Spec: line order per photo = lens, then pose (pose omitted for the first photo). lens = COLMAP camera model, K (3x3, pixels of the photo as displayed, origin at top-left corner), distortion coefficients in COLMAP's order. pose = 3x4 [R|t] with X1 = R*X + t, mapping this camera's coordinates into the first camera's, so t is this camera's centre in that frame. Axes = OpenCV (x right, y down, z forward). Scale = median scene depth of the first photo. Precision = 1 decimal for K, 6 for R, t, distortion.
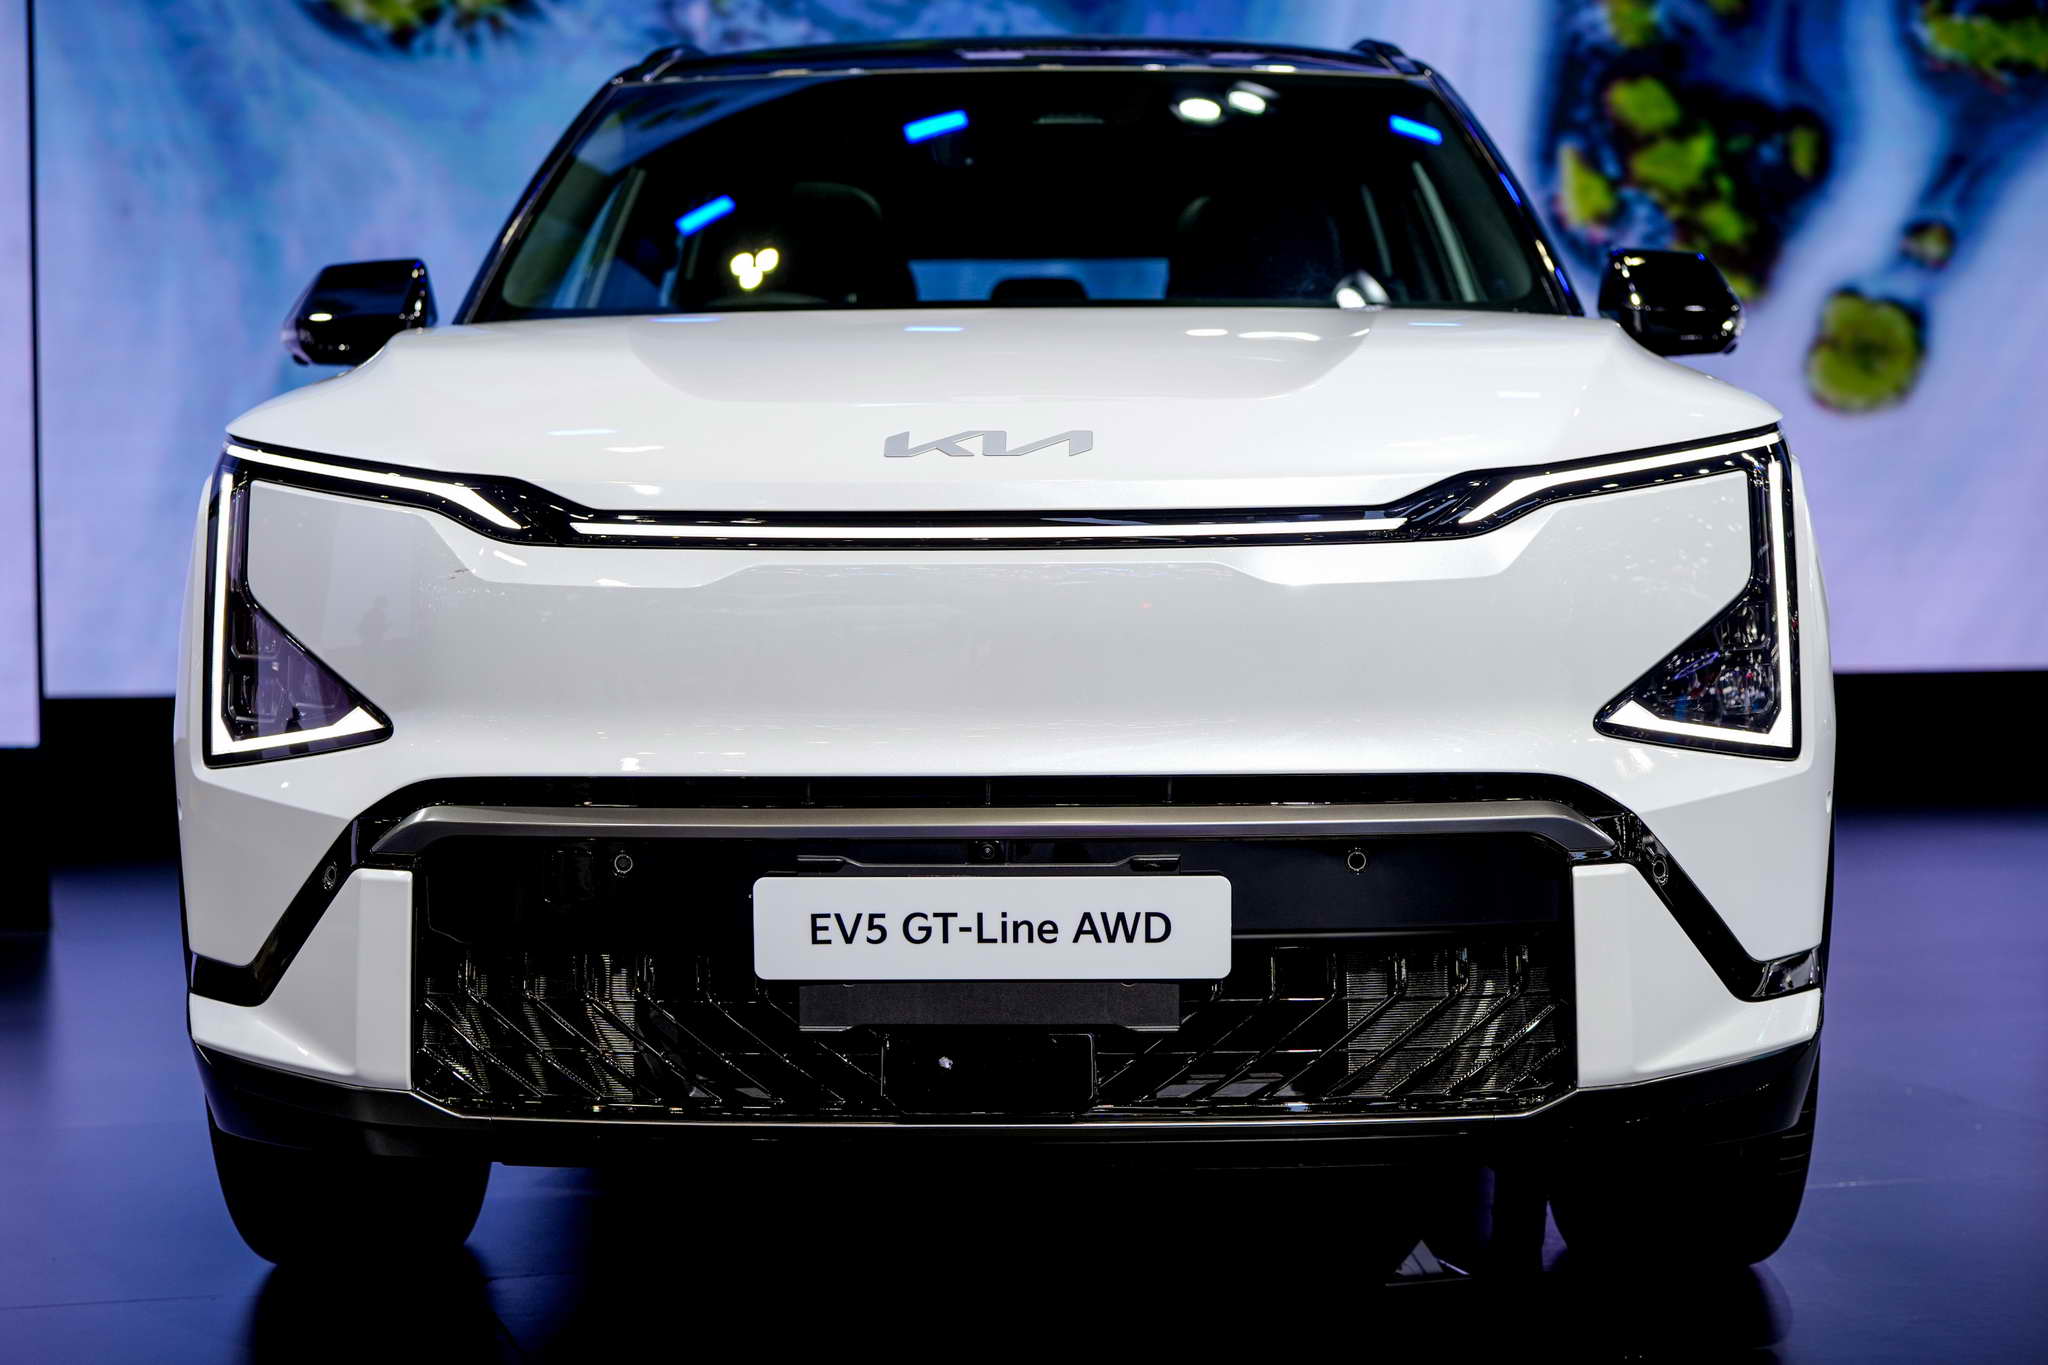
lens RADIAL K [[3383.6, 0, 1019.9], [0, 3383.6, 665.4], [0, 0, 1]] dist [-0.103182, 0.000000]
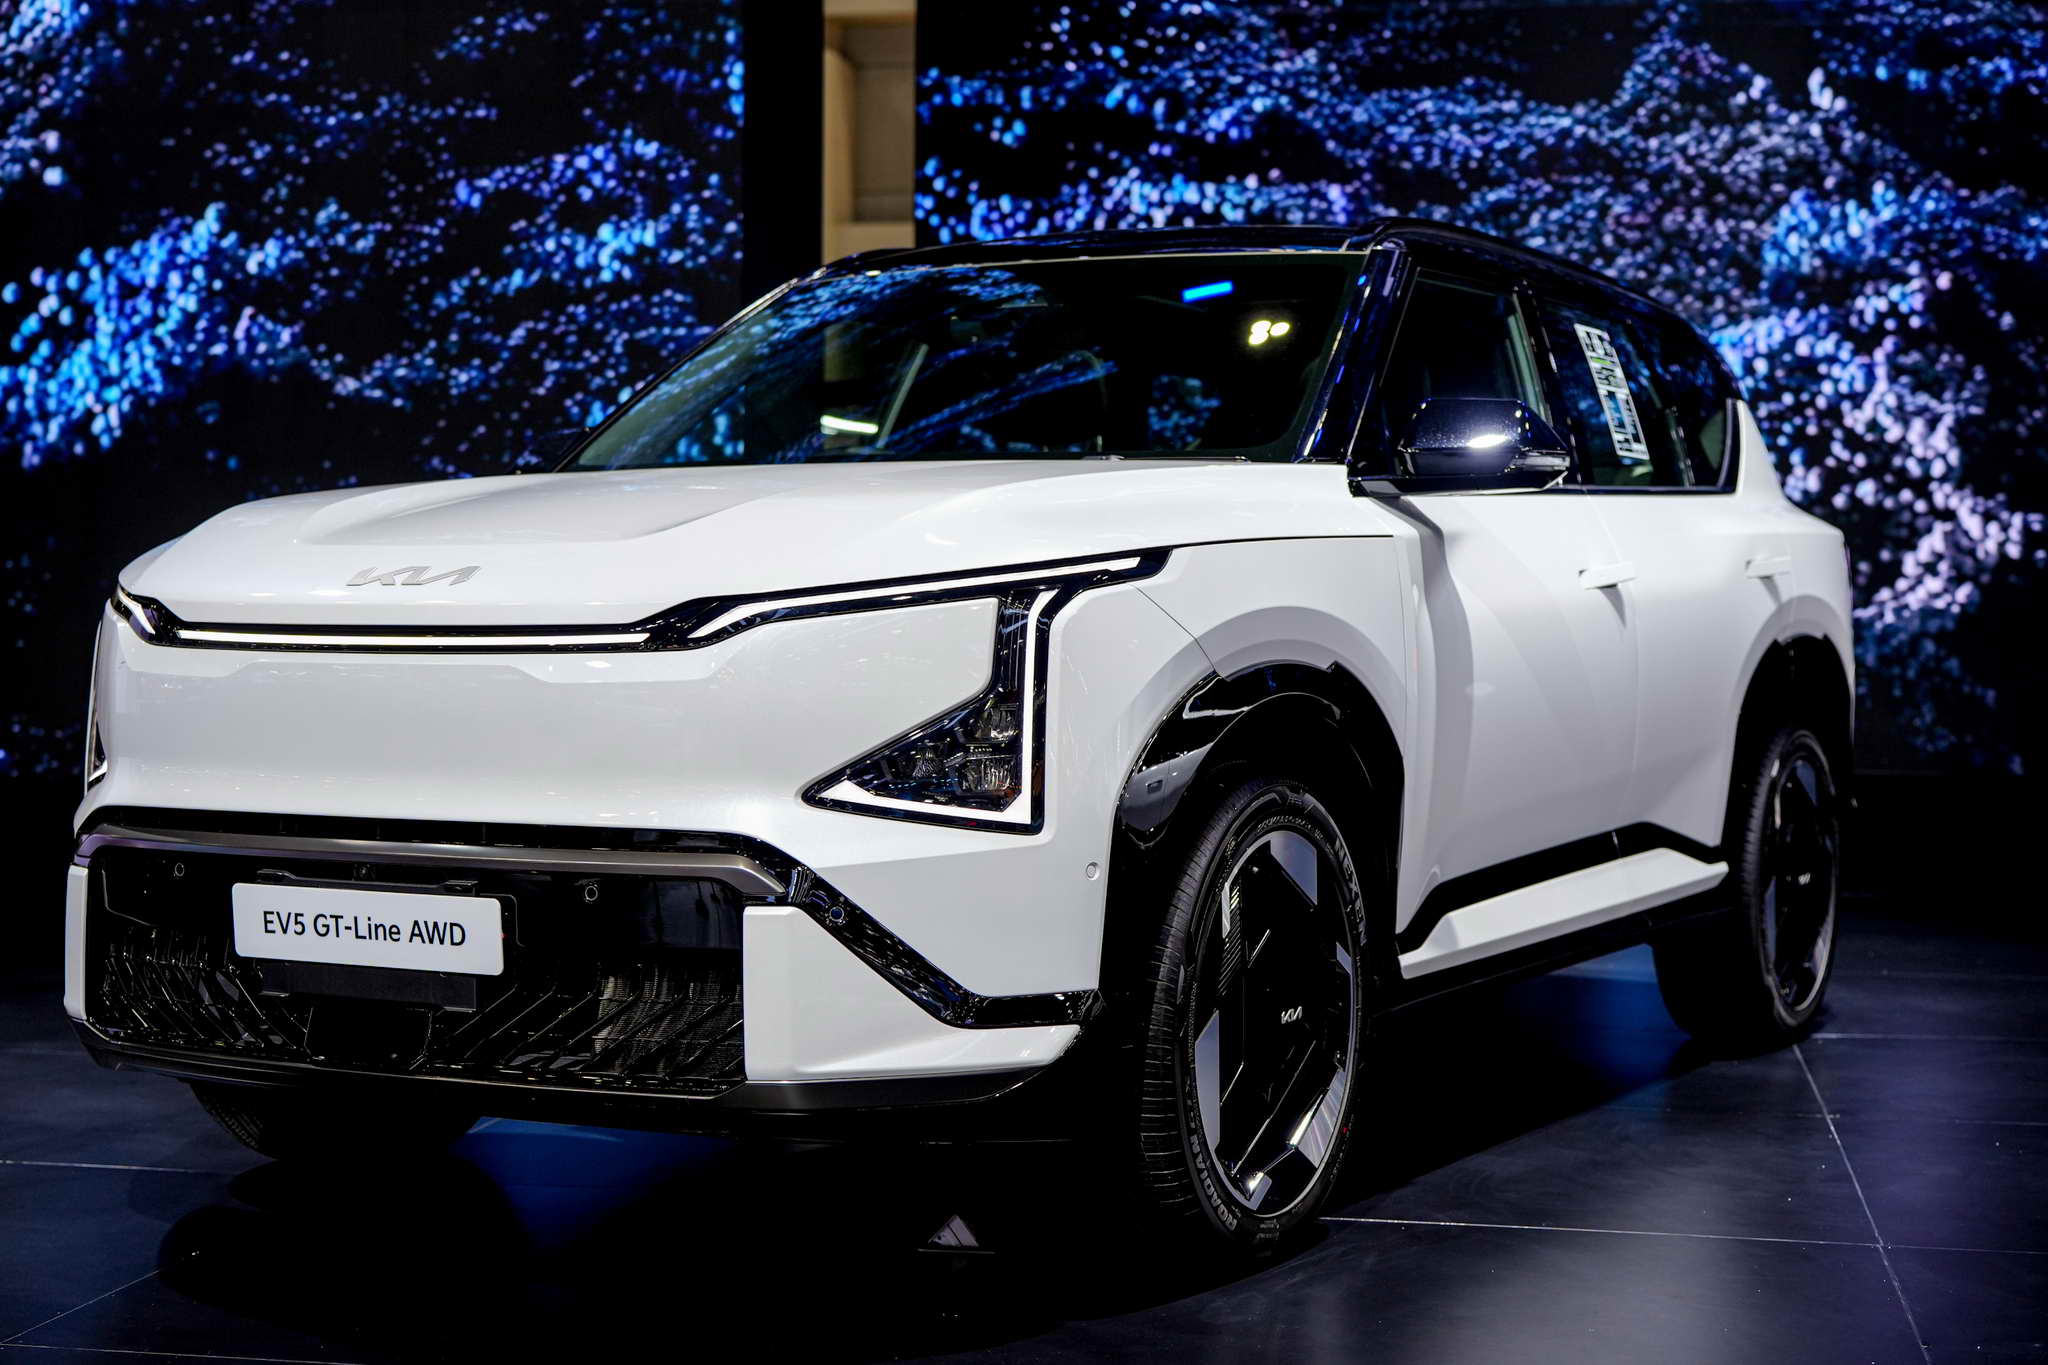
lens RADIAL K [[3108.7, 0, 1030.6], [0, 3108.7, 687.9], [0, 0, 1]] dist [-0.005868, 0.000000]
pose [[0.884579, 0.019292, -0.465991, 0.803204], [-0.027140, 0.999580, -0.010136, -0.014341], [0.465599, 0.021613, 0.884732, 0.004747]]
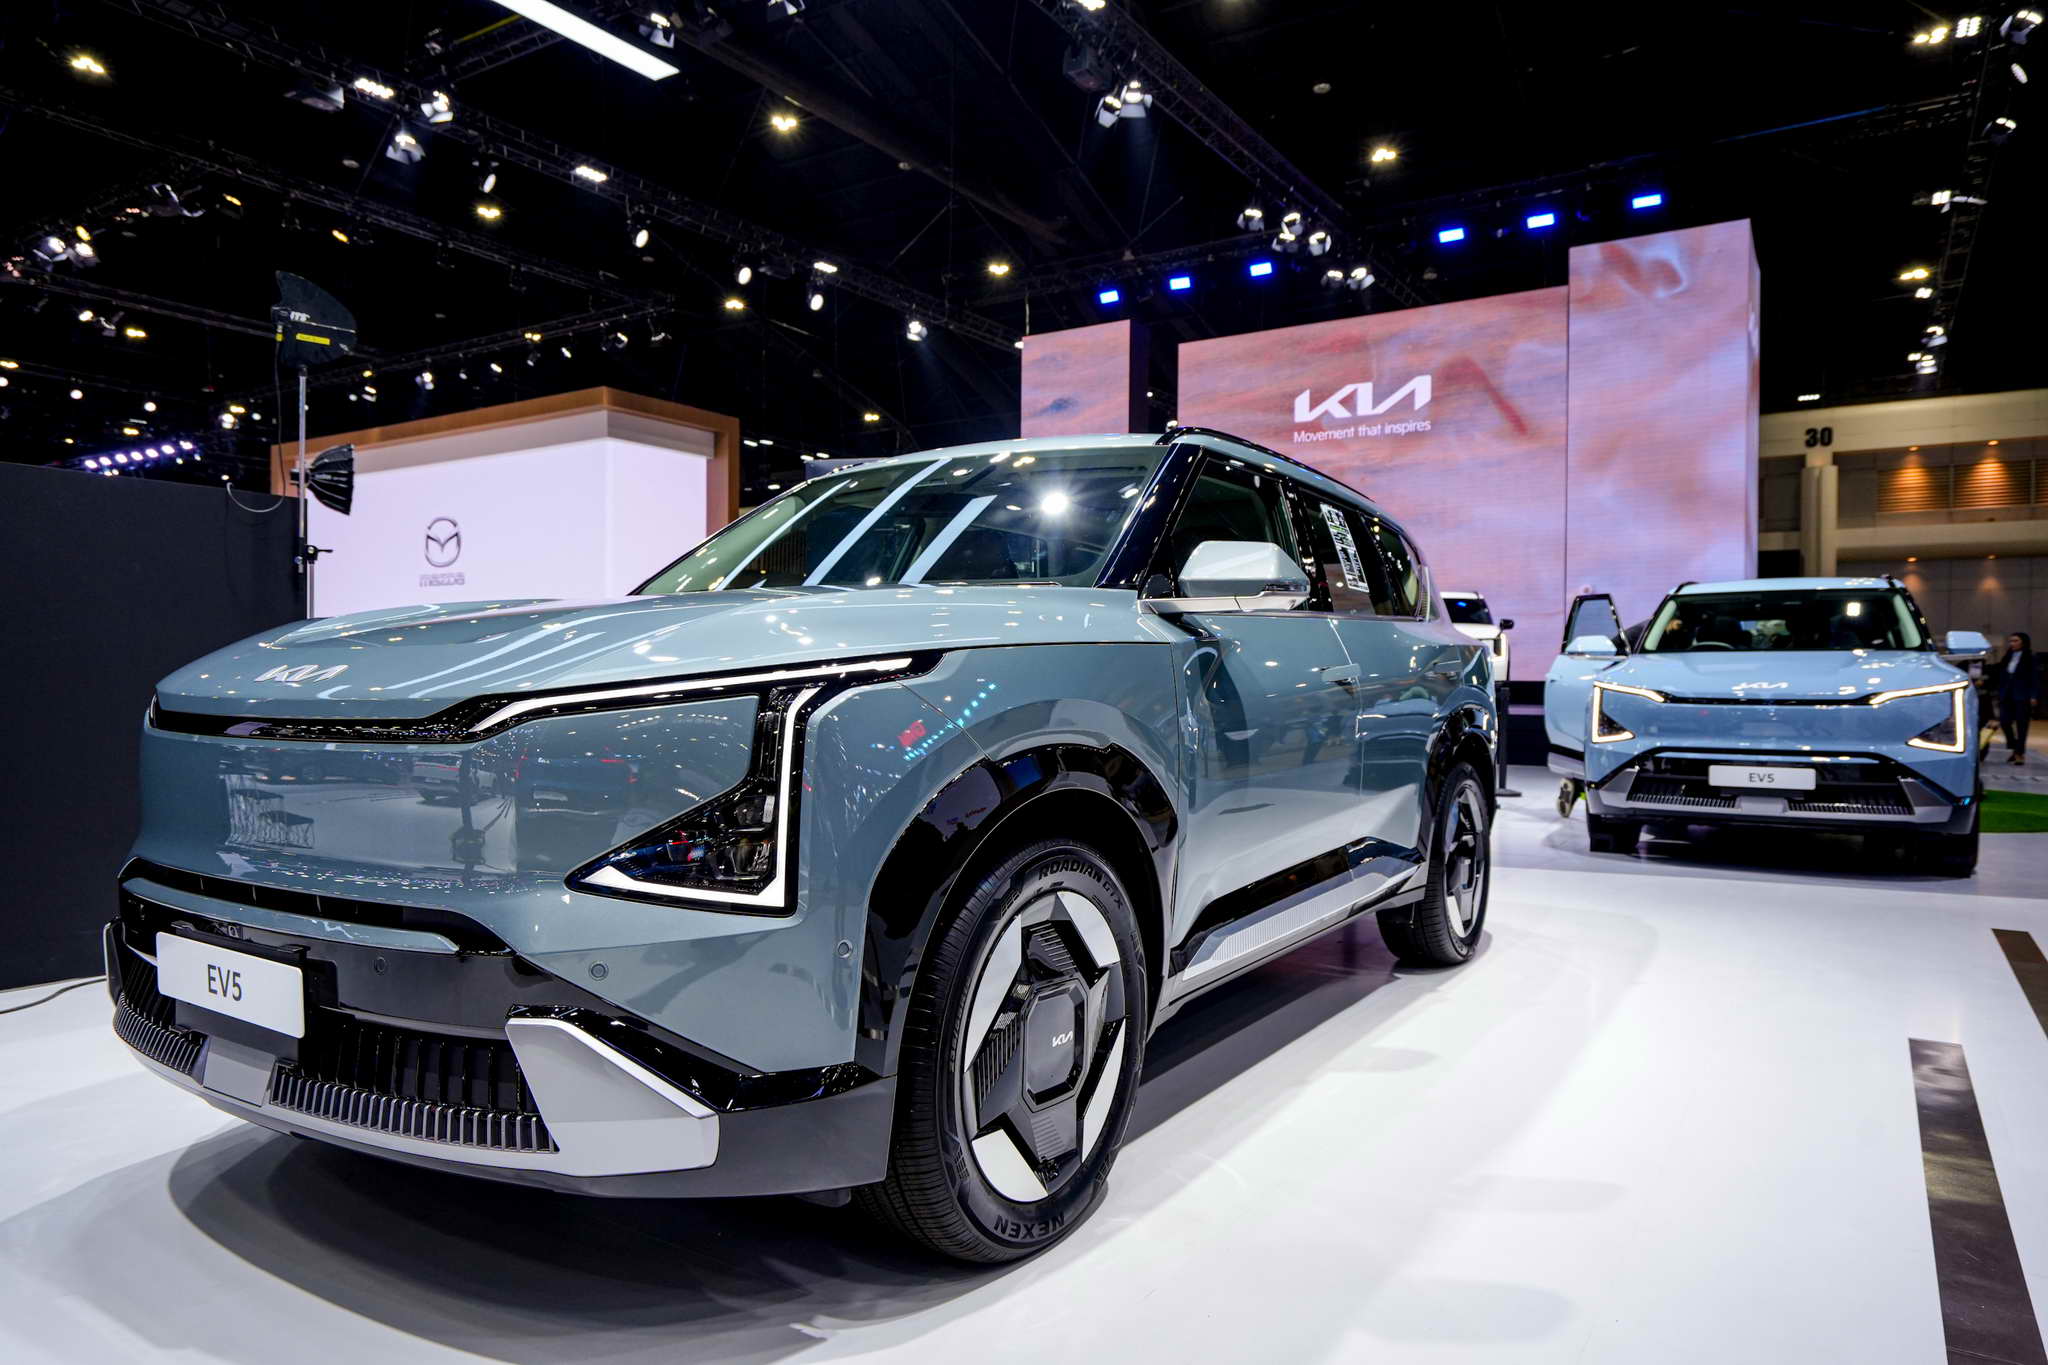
lens RADIAL K [[1349.3, 0, 1021.2], [0, 1349.3, 691.0], [0, 0, 1]] dist [0.001702, 0.000681]
pose [[0.857333, 0.014582, -0.514555, 0.613929], [-0.031974, 0.999177, -0.024959, -0.052468], [0.513768, 0.037851, 0.857094, 0.636952]]
